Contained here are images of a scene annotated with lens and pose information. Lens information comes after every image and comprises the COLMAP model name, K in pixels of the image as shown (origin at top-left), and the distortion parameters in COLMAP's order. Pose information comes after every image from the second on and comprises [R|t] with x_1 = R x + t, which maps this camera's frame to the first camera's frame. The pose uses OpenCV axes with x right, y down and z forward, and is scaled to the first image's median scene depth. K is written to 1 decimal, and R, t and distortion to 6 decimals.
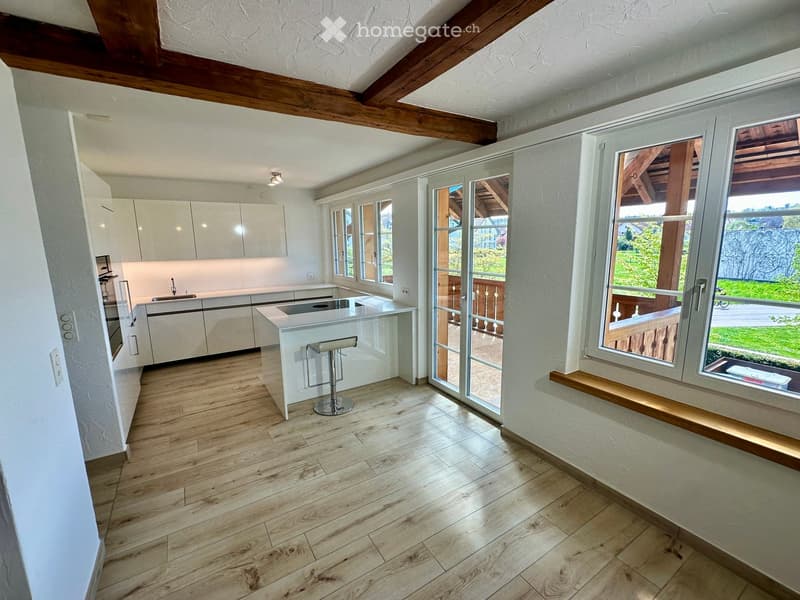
lens RADIAL K [[347.1, 0, 400.5], [0, 347.1, 298.5], [0, 0, 1]] dist [-0.005585, -0.000877]
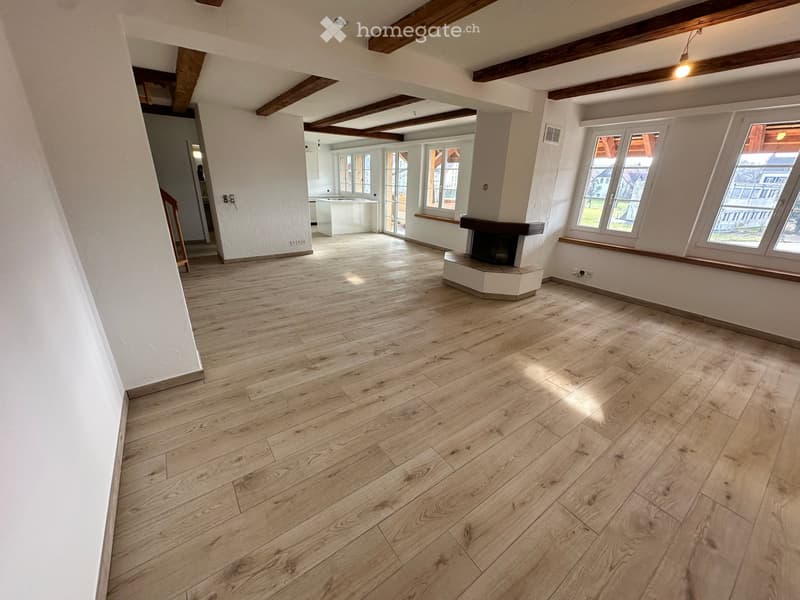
lens RADIAL K [[319.1, 0, 404.5], [0, 319.1, 297.4], [0, 0, 1]] dist [-0.000750, 0.000064]
pose [[0.996758, 0.010158, 0.079816, 0.069795], [-0.025139, 0.981655, 0.189004, 0.351512], [-0.076432, -0.190397, 0.978727, -1.865027]]
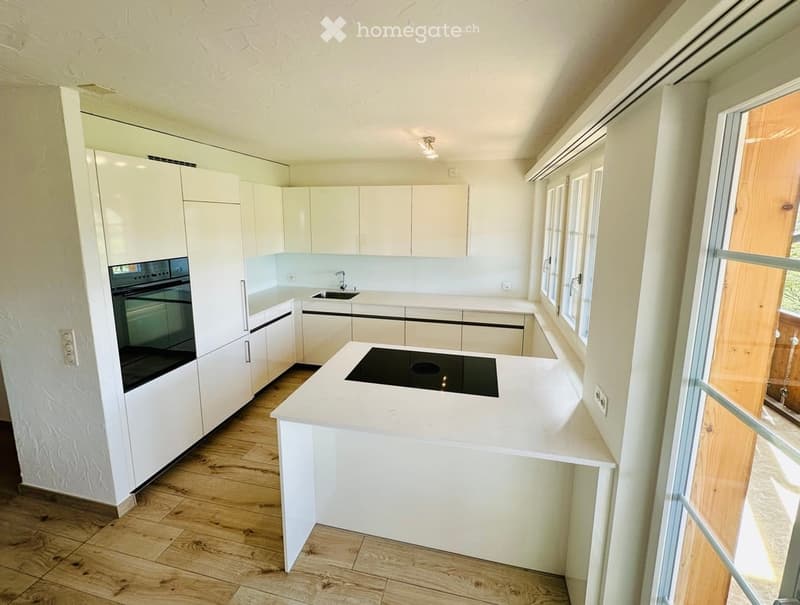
lens RADIAL K [[354.5, 0, 398.5], [0, 354.5, 274.0], [0, 0, 1]] dist [0.001377, 0.000638]
pose [[0.698841, 0.127001, -0.703912, 0.154484], [-0.130052, 0.990268, 0.049551, -0.195705], [0.703355, 0.056917, 0.708557, 0.742380]]
